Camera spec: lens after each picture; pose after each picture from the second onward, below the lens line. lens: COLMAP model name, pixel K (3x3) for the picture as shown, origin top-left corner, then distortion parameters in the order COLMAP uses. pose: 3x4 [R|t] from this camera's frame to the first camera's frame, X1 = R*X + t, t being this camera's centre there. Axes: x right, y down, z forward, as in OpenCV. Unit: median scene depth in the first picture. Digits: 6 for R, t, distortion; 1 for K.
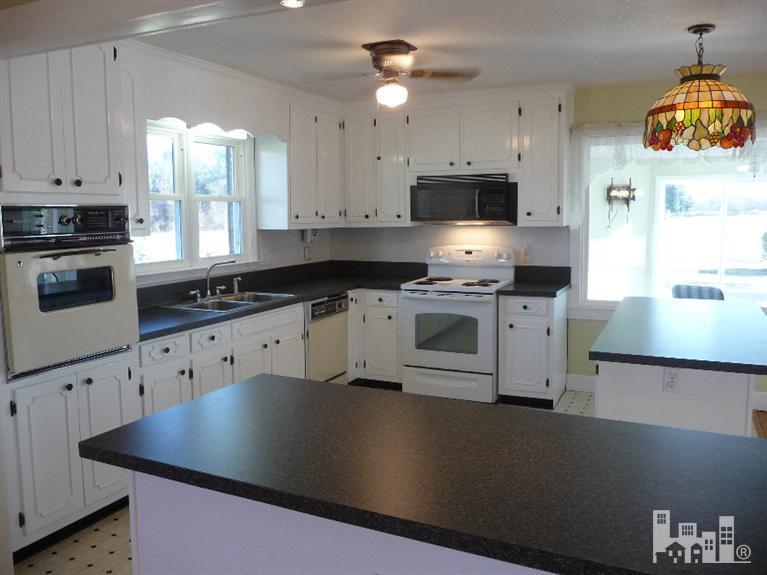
lens RADIAL K [[639.3, 0, 383.3], [0, 639.3, 274.2], [0, 0, 1]] dist [-0.019070, 0.003350]
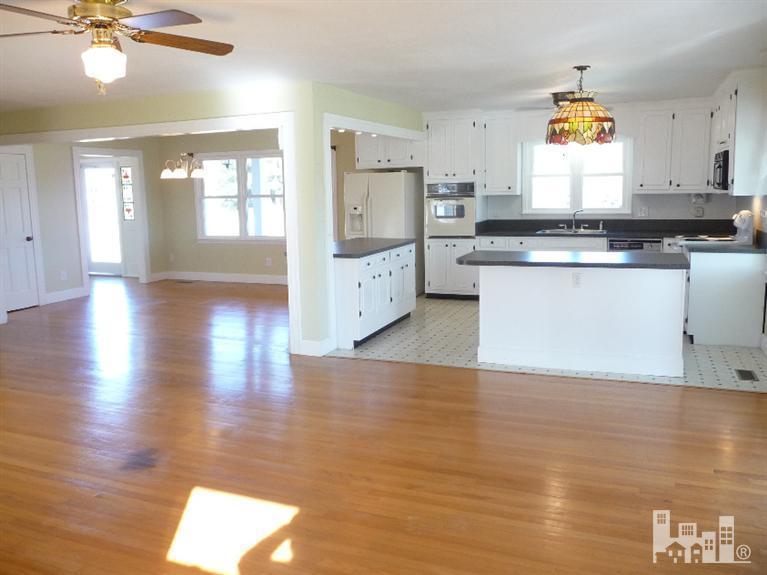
lens RADIAL K [[639.3, 0, 383.3], [0, 639.3, 274.2], [0, 0, 1]] dist [-0.019070, 0.003350]
pose [[0.063738, 0.145821, -0.987256, 2.250064], [-0.076658, 0.987060, 0.140842, -0.077847], [0.995018, 0.066704, 0.074092, 0.471226]]
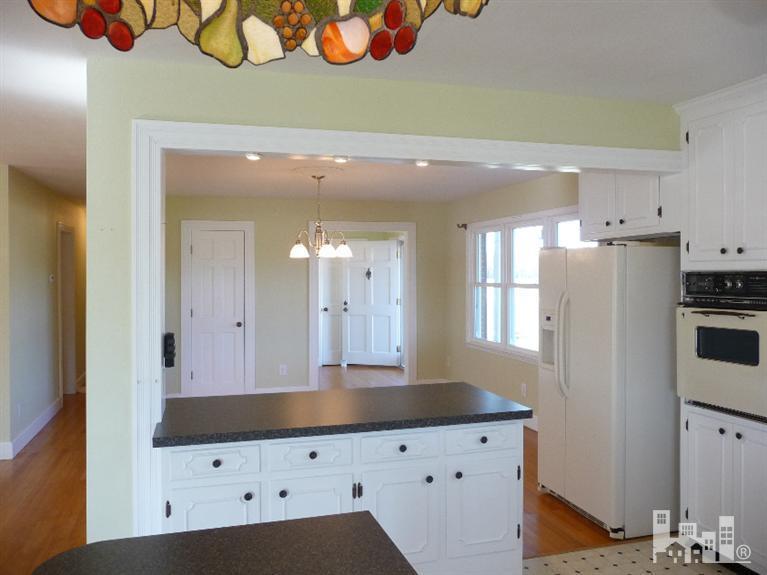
lens RADIAL K [[639.3, 0, 383.3], [0, 639.3, 274.2], [0, 0, 1]] dist [-0.019070, 0.003350]
pose [[-0.728359, 0.014550, -0.685041, 0.664986], [-0.055904, 0.995180, 0.080575, -0.146960], [0.682911, 0.096984, -0.724035, 1.291903]]
